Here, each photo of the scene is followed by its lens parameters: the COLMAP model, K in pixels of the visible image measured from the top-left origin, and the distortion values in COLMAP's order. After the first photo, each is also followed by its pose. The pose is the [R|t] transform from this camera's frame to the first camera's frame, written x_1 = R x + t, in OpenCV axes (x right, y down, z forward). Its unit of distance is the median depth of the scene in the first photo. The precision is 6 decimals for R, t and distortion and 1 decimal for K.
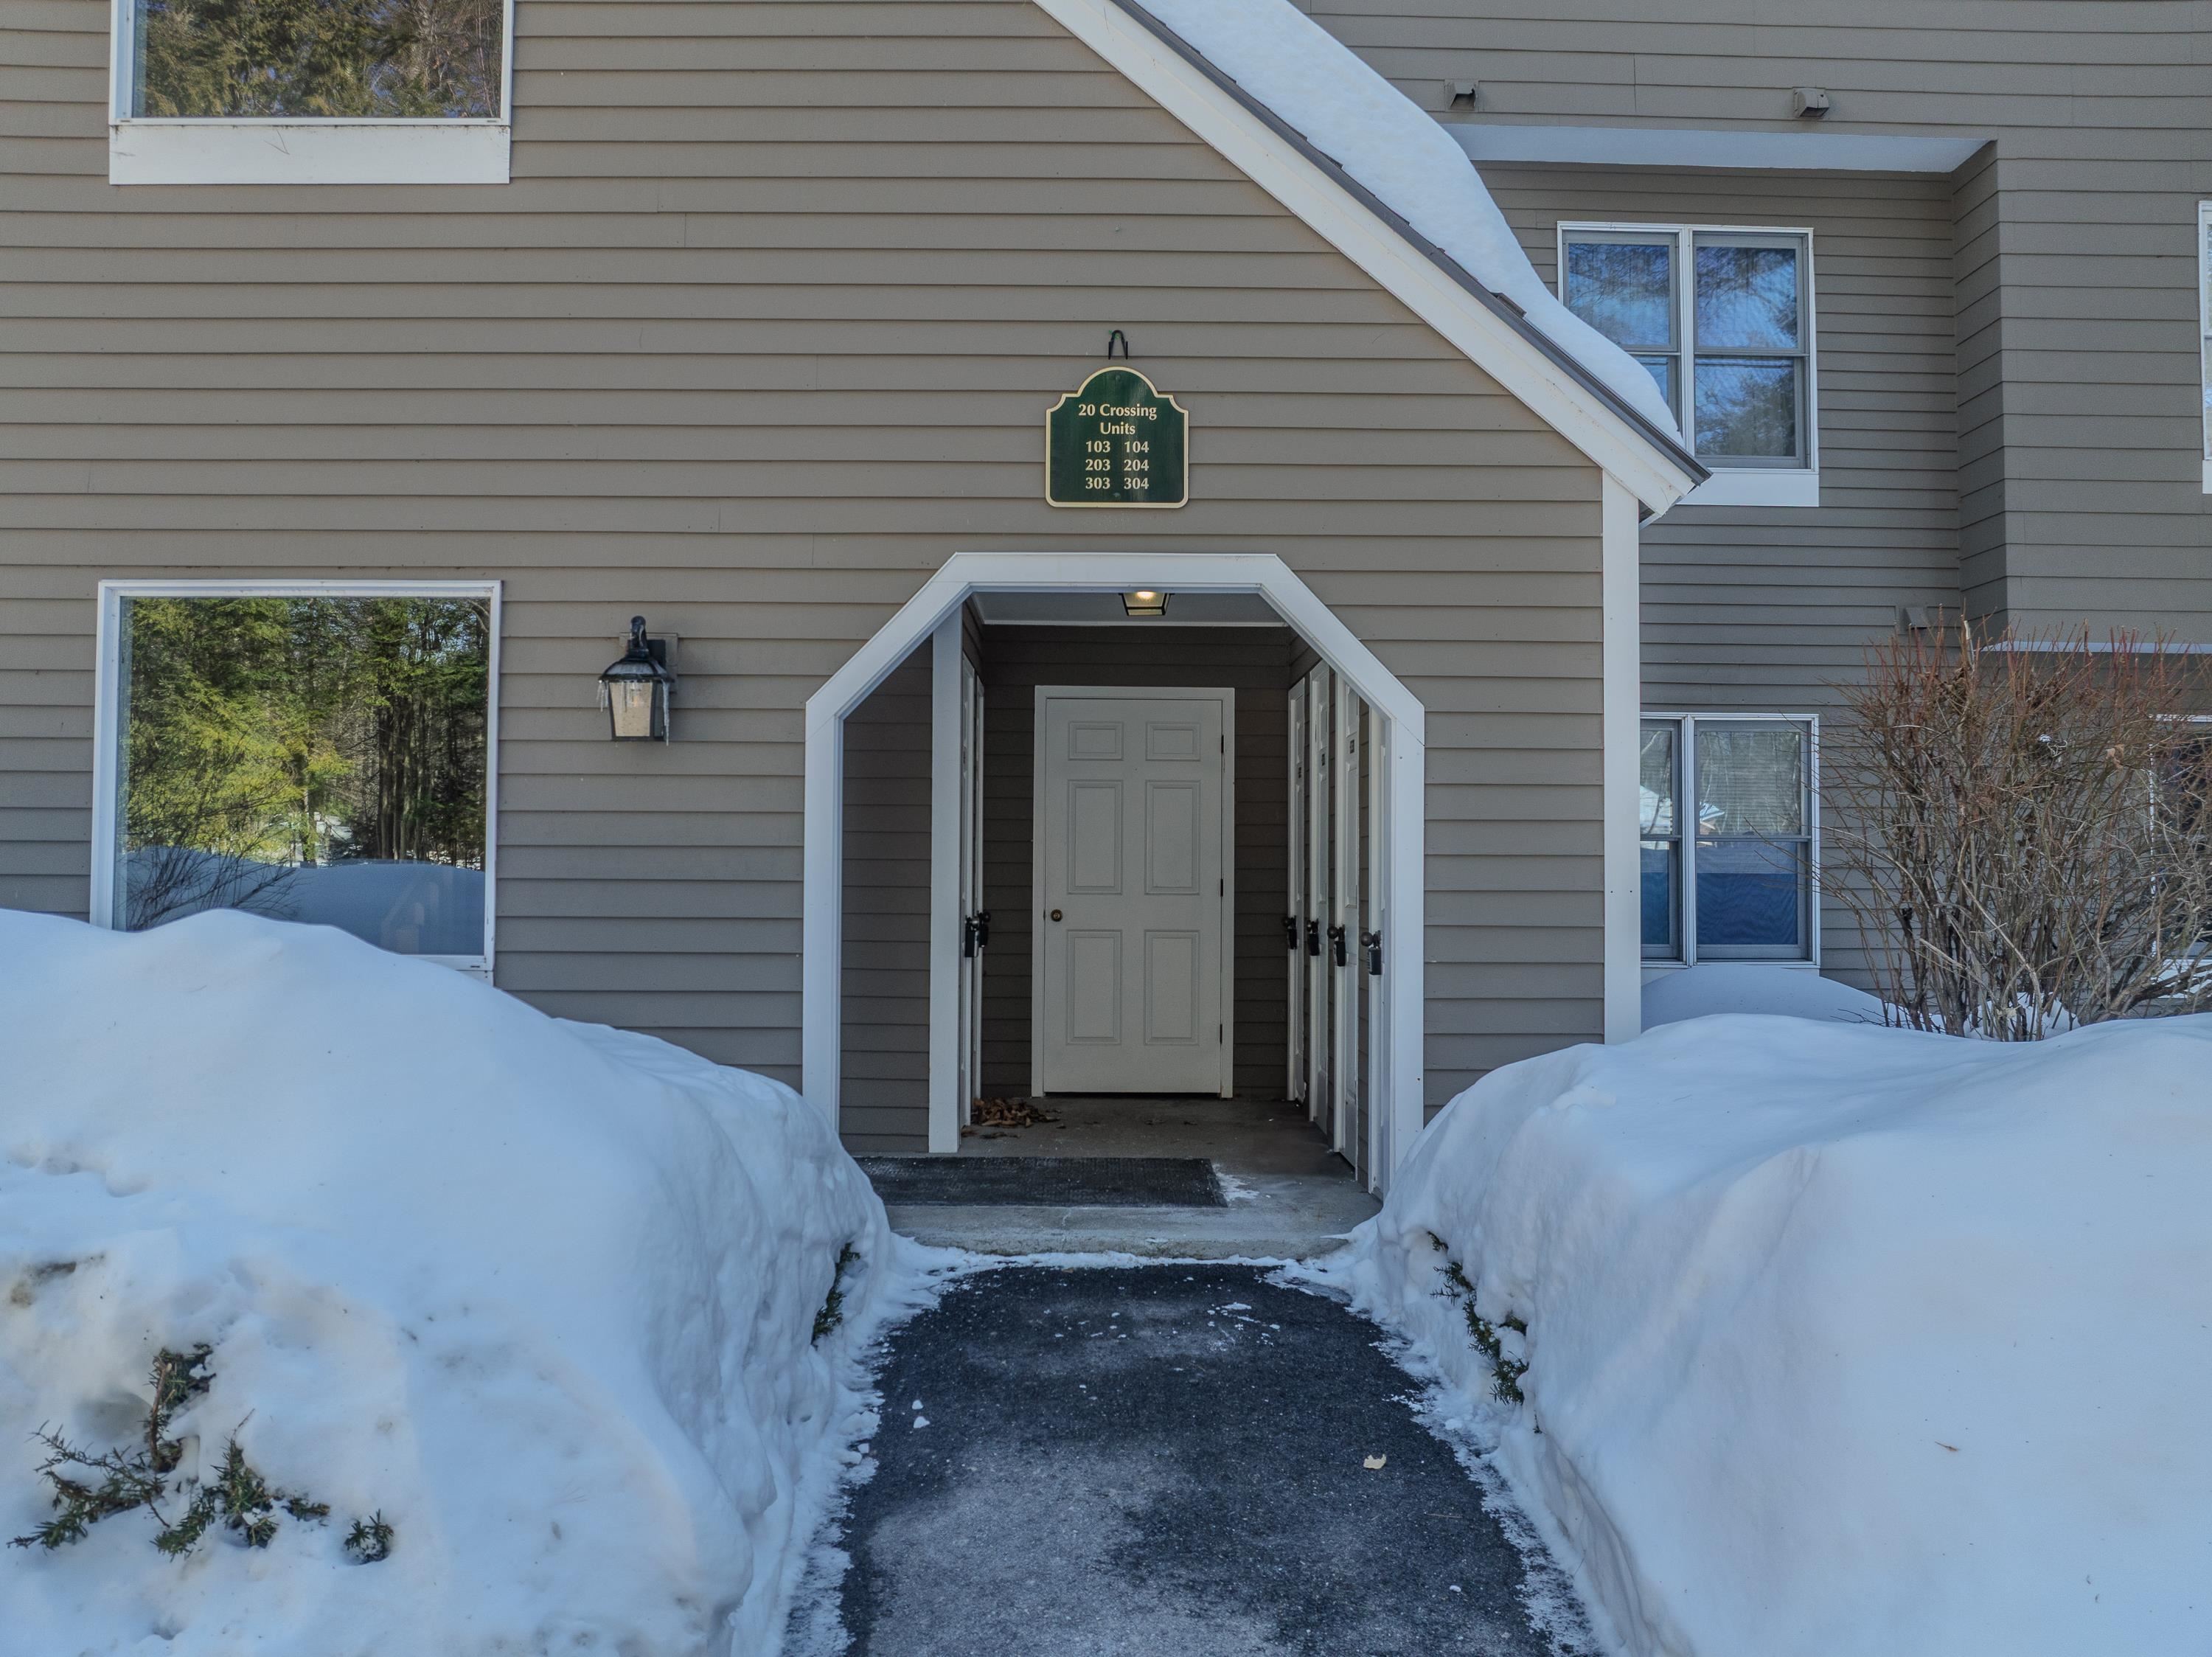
lens RADIAL K [[1570.9, 0, 1109.1], [0, 1570.9, 828.3], [0, 0, 1]] dist [-0.050355, 0.000546]
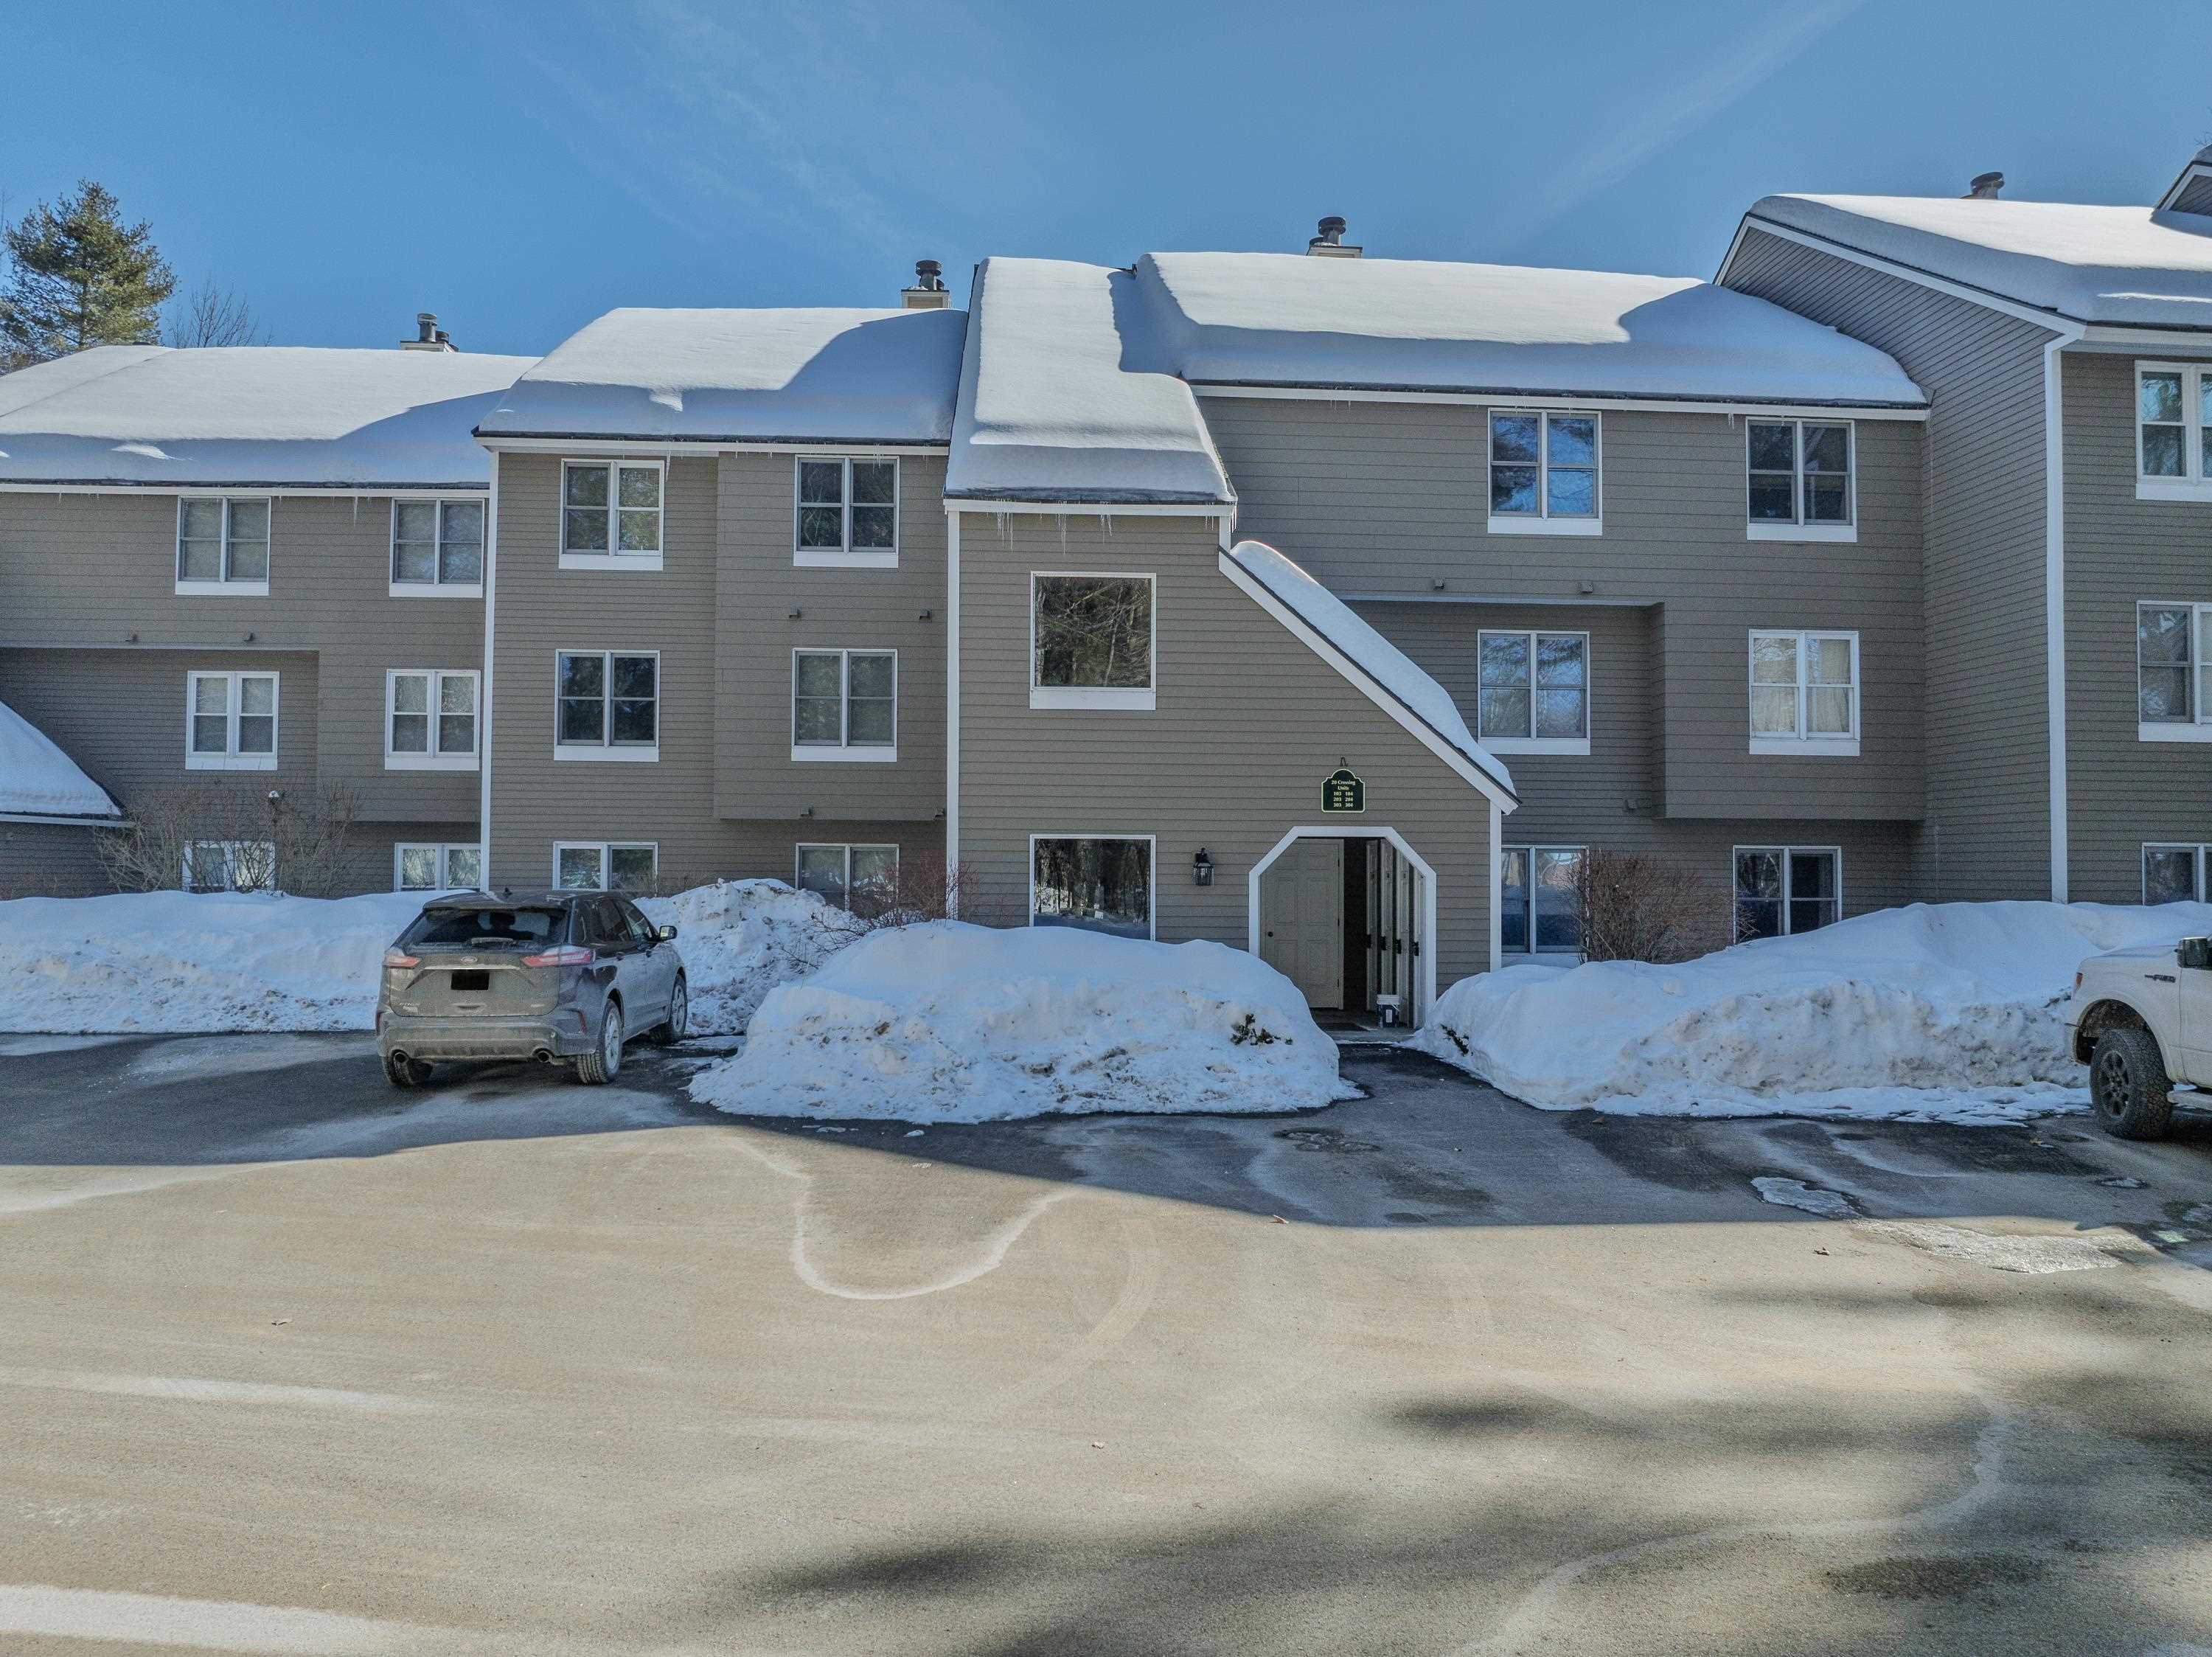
lens RADIAL K [[1570.9, 0, 1106.3], [0, 1570.9, 828.0], [0, 0, 1]] dist [-0.050355, 0.000546]
pose [[0.998969, 0.000674, 0.045397, -0.634673], [-0.000606, 0.999999, -0.001493, -0.166220], [-0.045398, 0.001464, 0.998968, -2.237419]]
